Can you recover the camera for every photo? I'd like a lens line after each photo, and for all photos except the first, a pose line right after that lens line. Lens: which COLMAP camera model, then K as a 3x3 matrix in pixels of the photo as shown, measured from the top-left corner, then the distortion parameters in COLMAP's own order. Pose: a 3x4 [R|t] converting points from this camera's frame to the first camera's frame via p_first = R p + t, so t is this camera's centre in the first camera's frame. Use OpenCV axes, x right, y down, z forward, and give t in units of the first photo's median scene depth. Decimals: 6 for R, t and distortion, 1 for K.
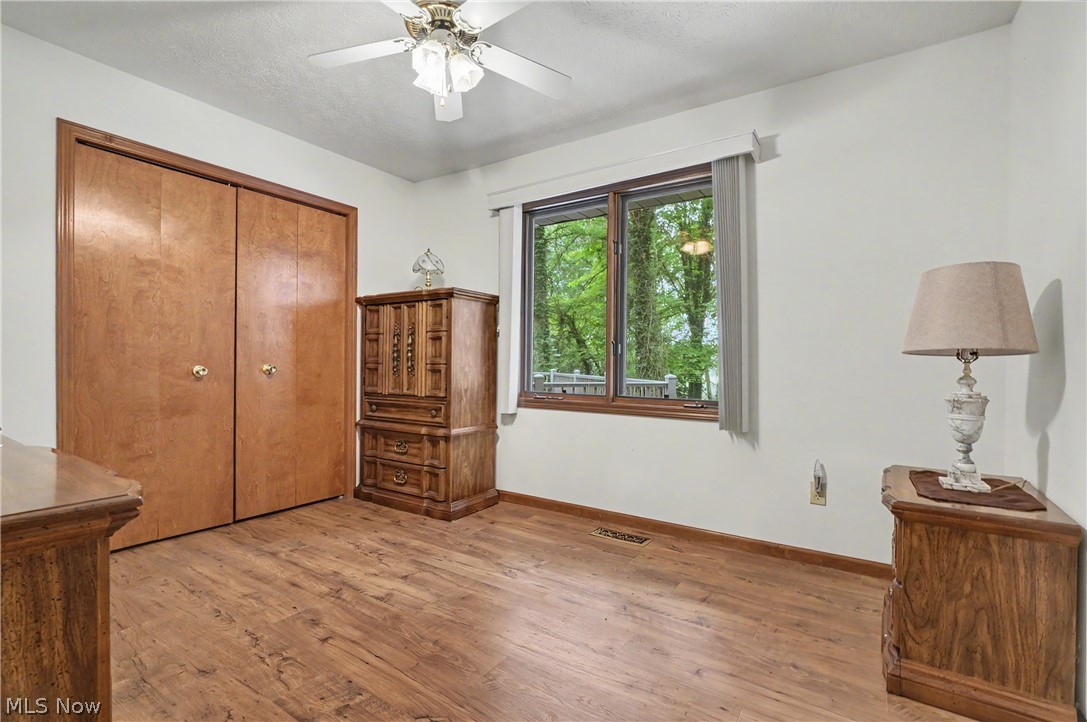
lens RADIAL K [[497.5, 0, 544.0], [0, 497.5, 361.4], [0, 0, 1]] dist [-0.001293, -0.000017]
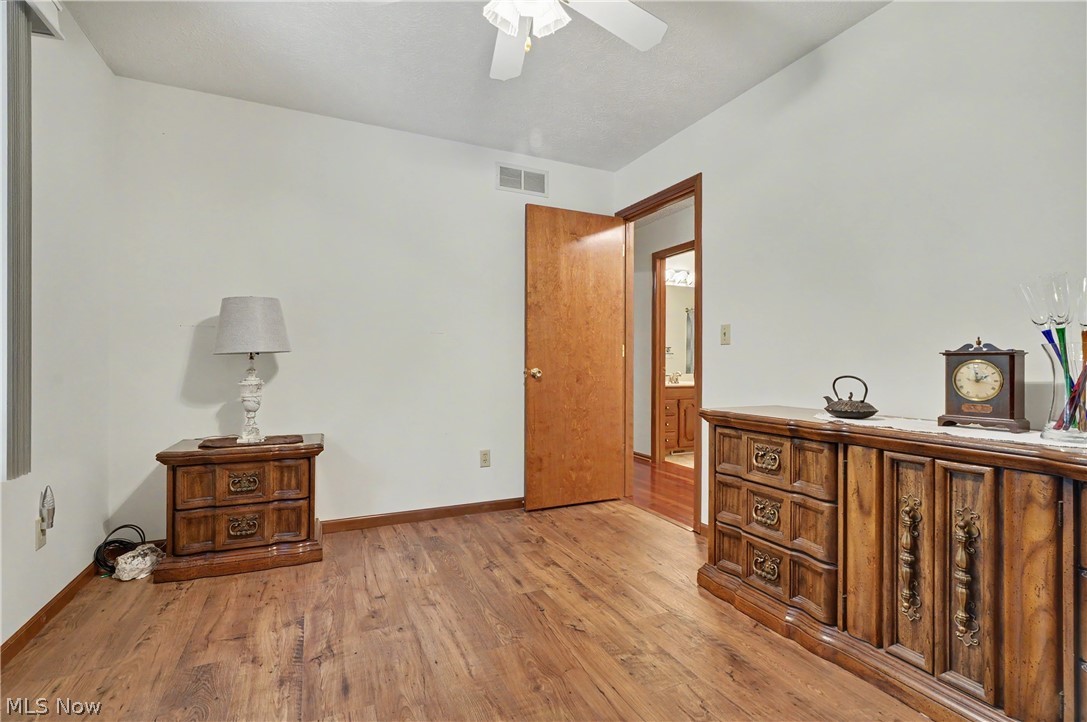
lens RADIAL K [[497.5, 0, 546.2], [0, 497.5, 359.8], [0, 0, 1]] dist [-0.001293, -0.000017]
pose [[-0.856568, -0.009273, 0.515950, -0.687687], [-0.011094, 0.999938, -0.000448, -0.004030], [-0.515914, -0.006107, -0.856619, 1.777427]]
